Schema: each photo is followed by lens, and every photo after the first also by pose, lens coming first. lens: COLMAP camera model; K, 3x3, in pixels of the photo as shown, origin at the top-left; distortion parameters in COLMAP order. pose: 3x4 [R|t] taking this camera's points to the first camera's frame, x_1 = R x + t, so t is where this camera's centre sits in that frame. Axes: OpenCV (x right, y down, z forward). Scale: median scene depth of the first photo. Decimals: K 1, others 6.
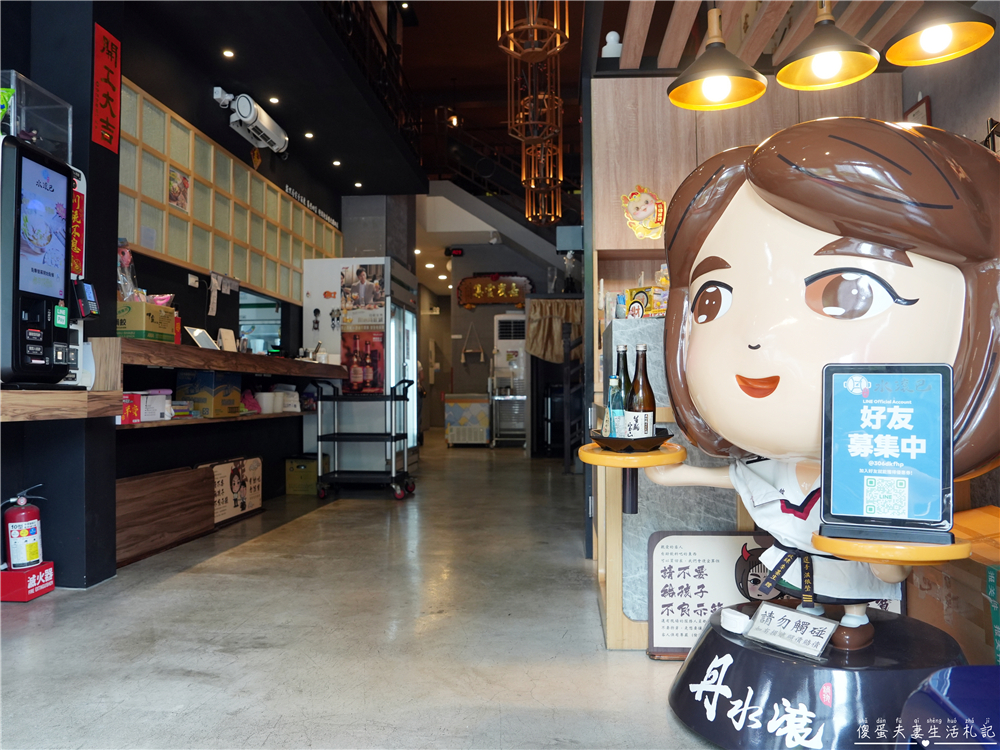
lens RADIAL K [[758.4, 0, 500.3], [0, 758.4, 377.6], [0, 0, 1]] dist [-0.068656, -0.003535]
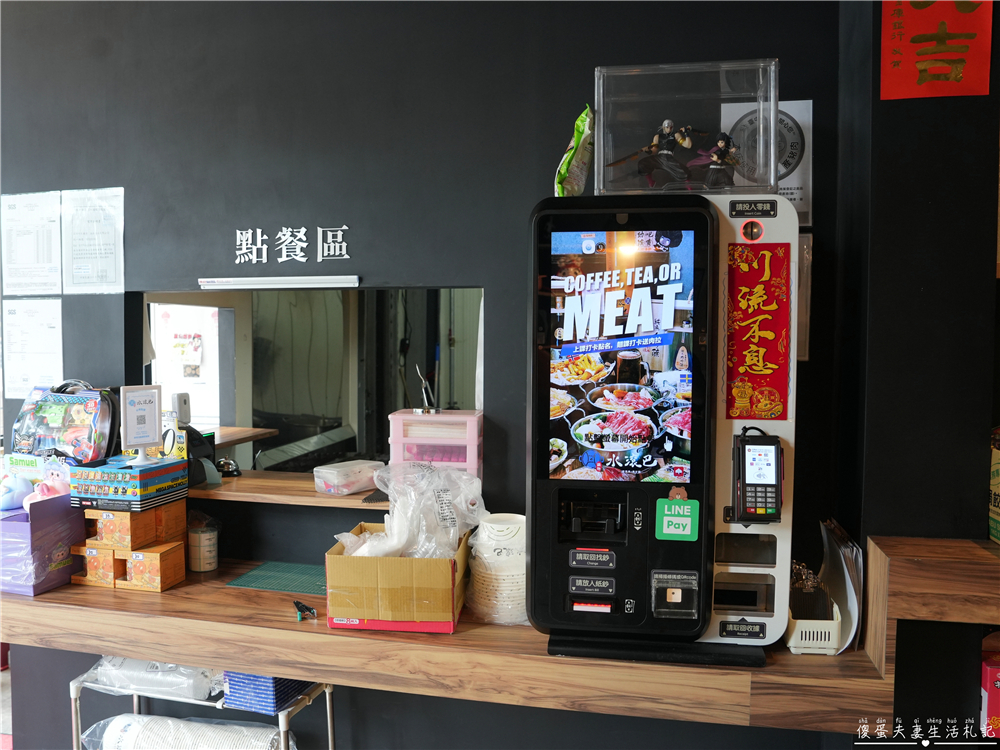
lens RADIAL K [[758.4, 0, 500.4], [0, 758.4, 376.6], [0, 0, 1]] dist [-0.068656, -0.003535]
pose [[-0.131507, 0.055020, -0.989787, -0.080251], [0.020682, 0.998394, 0.052750, -0.207397], [0.991099, -0.013534, -0.132433, 0.947455]]
